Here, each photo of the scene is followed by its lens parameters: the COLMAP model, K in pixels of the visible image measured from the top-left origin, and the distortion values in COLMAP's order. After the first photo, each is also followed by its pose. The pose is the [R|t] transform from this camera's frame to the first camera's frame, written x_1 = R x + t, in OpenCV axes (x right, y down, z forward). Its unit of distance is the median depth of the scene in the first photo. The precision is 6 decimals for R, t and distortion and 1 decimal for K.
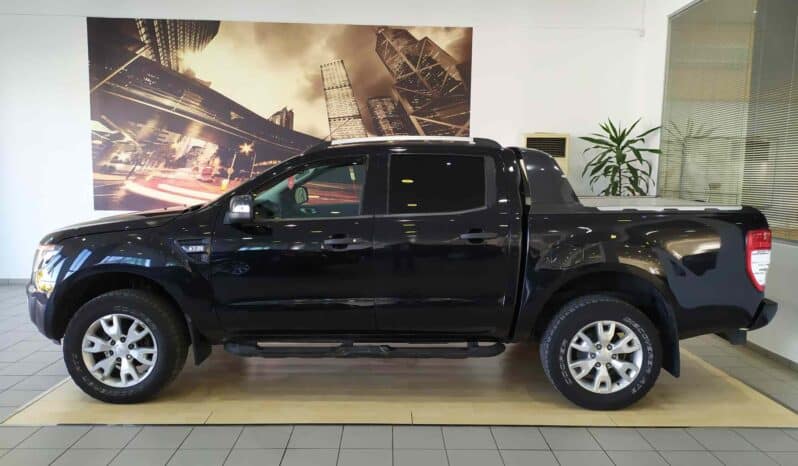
lens RADIAL K [[596.4, 0, 401.6], [0, 596.4, 230.6], [0, 0, 1]] dist [0.041760, -0.013384]
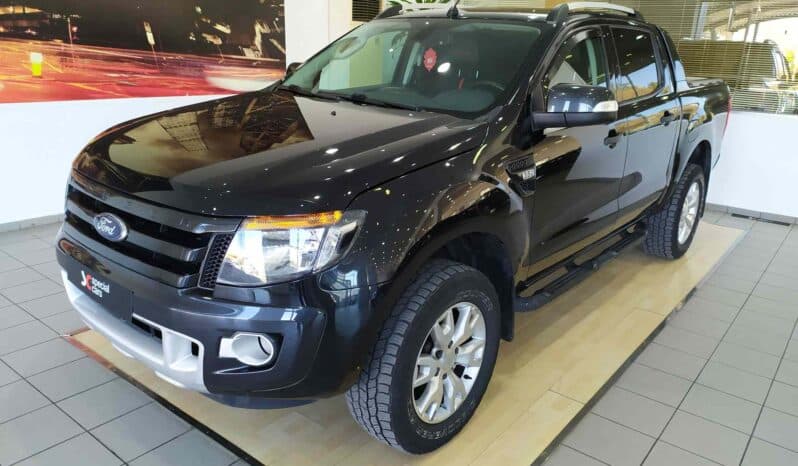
lens RADIAL K [[596.4, 0, 403.7], [0, 596.4, 237.9], [0, 0, 1]] dist [0.041760, -0.013384]
pose [[0.636751, -0.225308, 0.737418, -0.451929], [0.043694, 0.965363, 0.257224, -0.037453], [-0.769831, -0.131567, 0.624540, 0.338733]]
